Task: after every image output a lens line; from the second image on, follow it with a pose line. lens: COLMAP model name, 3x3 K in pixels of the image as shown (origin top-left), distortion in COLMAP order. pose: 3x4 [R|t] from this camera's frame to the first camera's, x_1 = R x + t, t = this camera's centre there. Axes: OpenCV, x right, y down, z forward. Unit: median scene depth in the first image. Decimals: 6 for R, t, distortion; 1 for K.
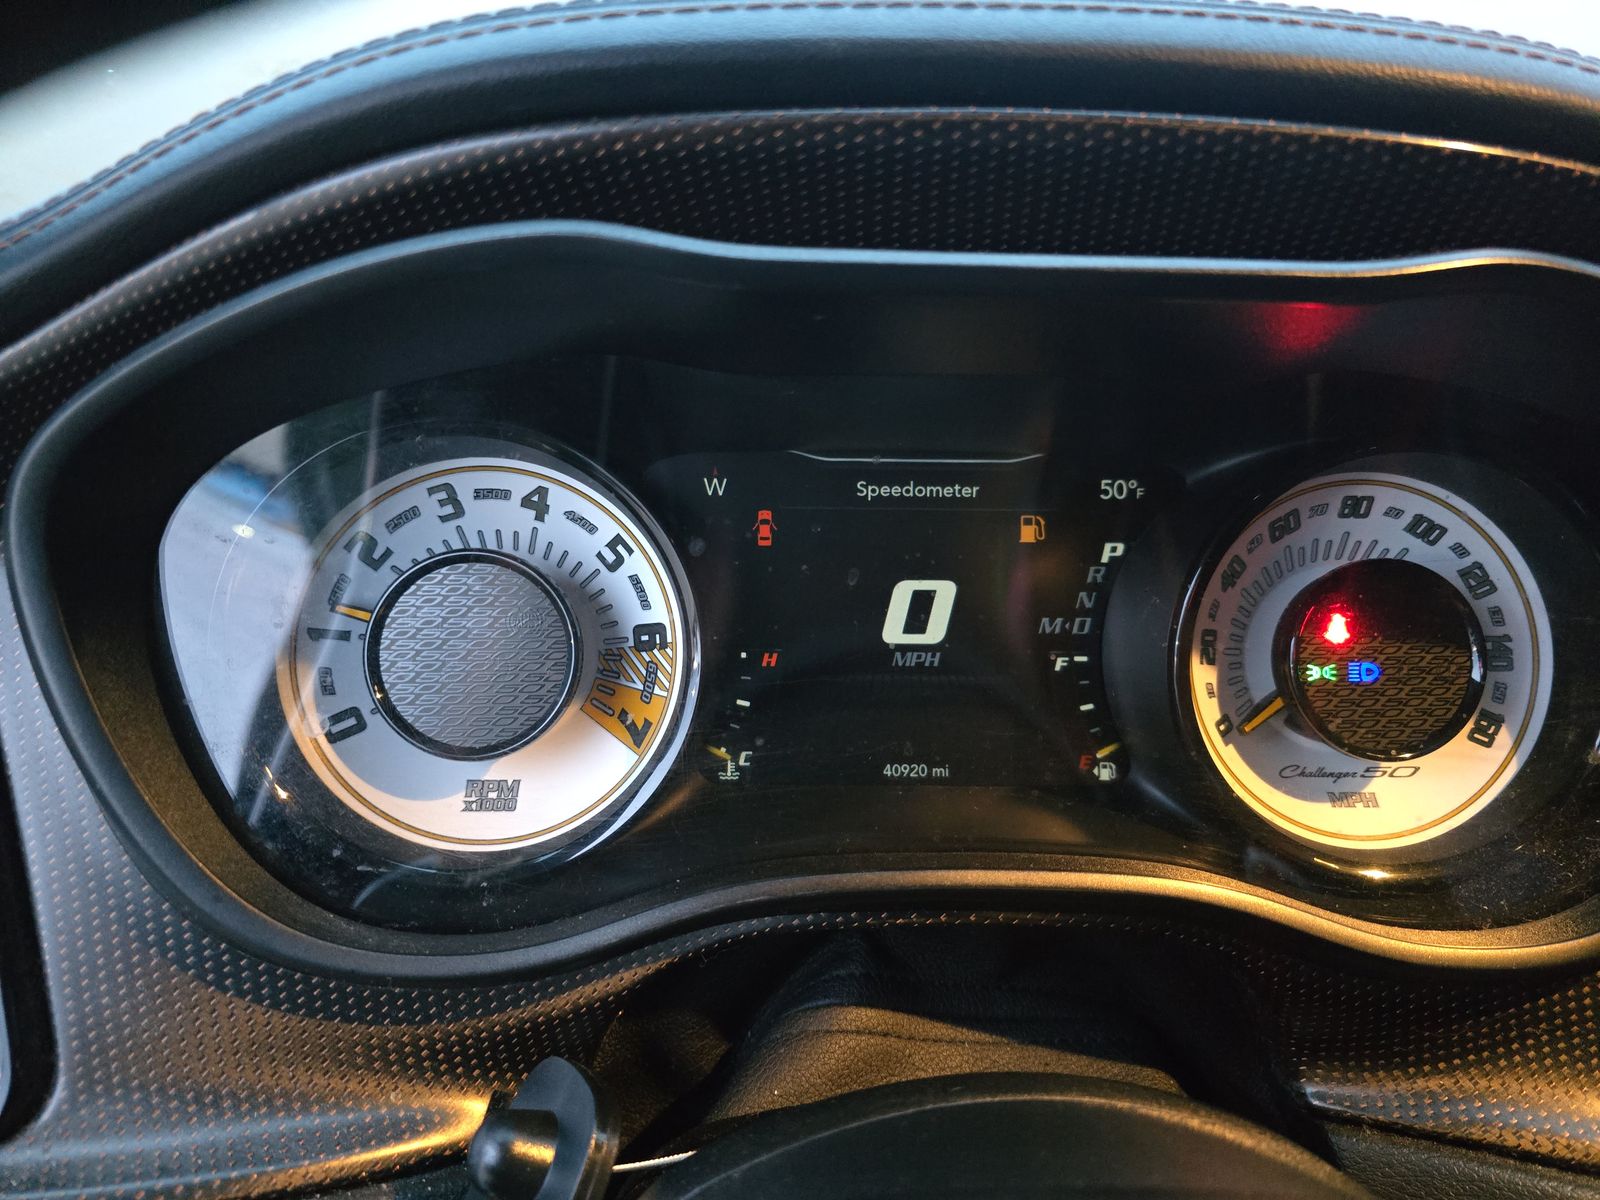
lens RADIAL K [[1084.2, 0, 814.8], [0, 1084.2, 596.8], [0, 0, 1]] dist [0.042582, -0.054038]
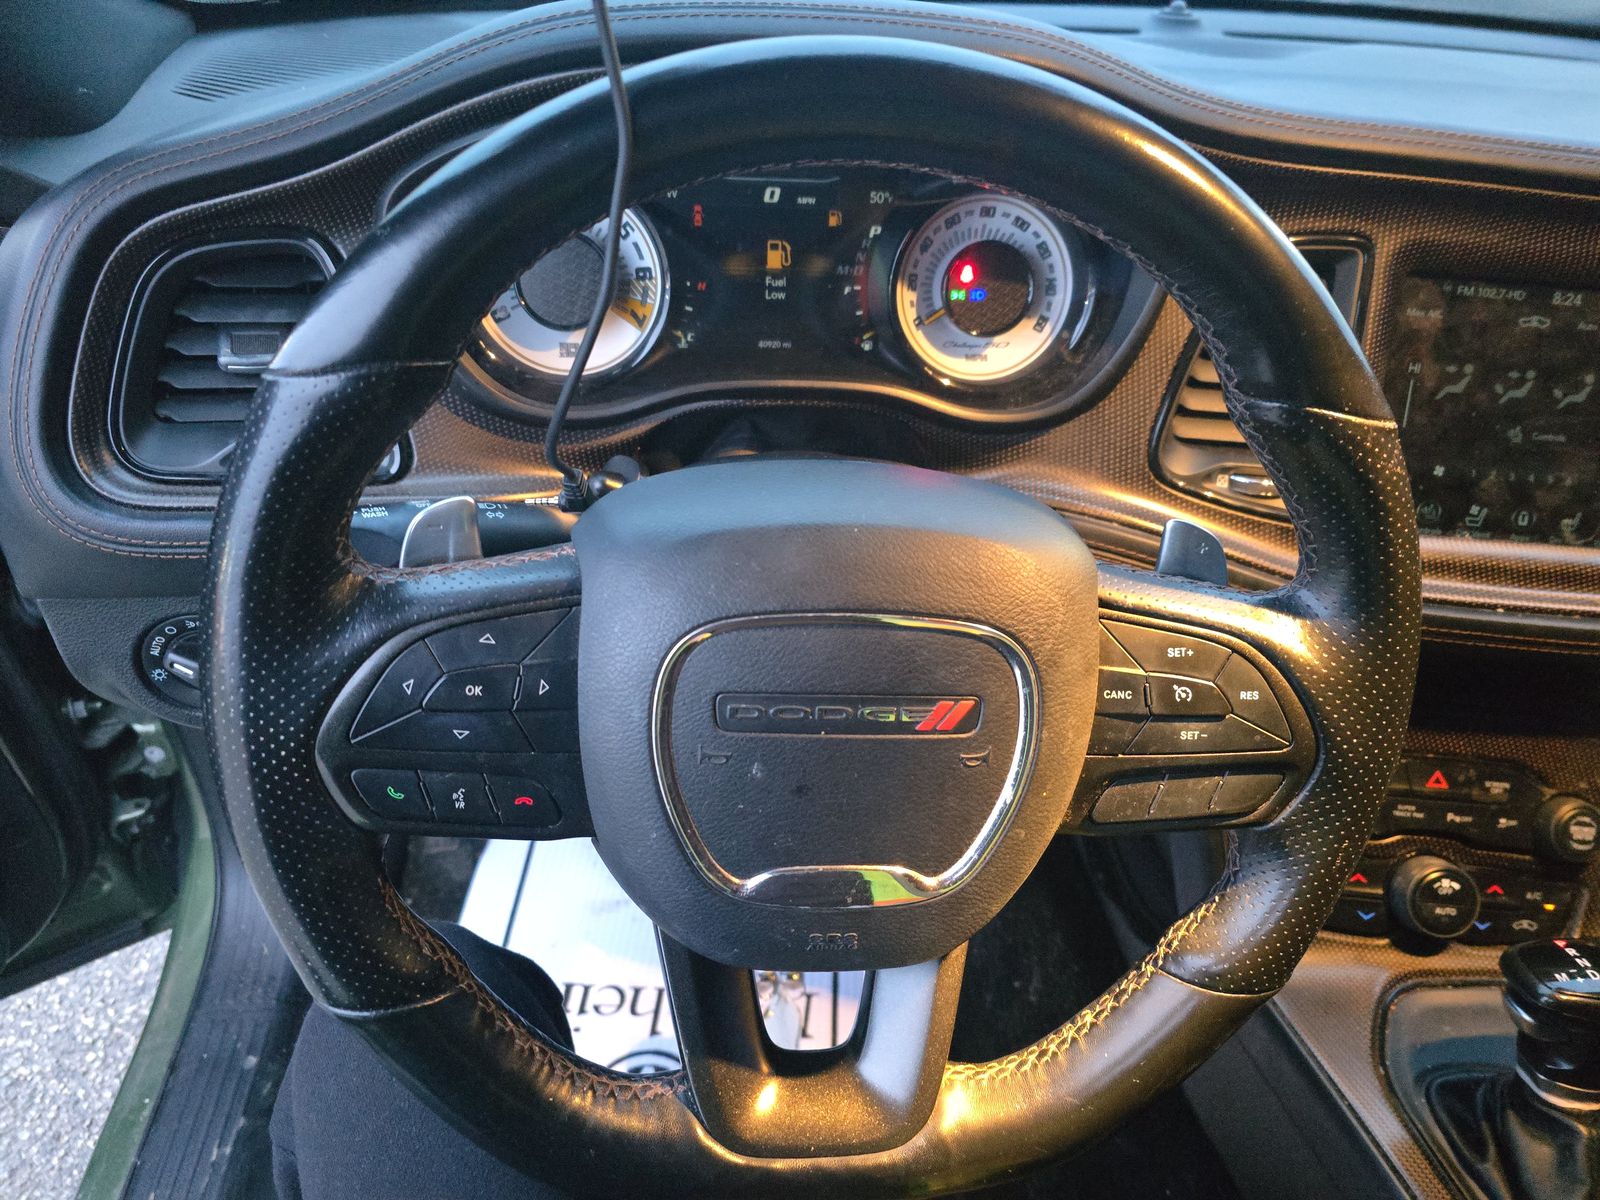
lens RADIAL K [[1084.2, 0, 814.8], [0, 1084.2, 596.8], [0, 0, 1]] dist [0.042582, -0.054038]
pose [[0.997846, -0.005512, 0.065373, 0.033999], [-0.015962, 0.946124, 0.323410, -0.055168], [-0.063634, -0.323756, 0.943998, -1.152343]]
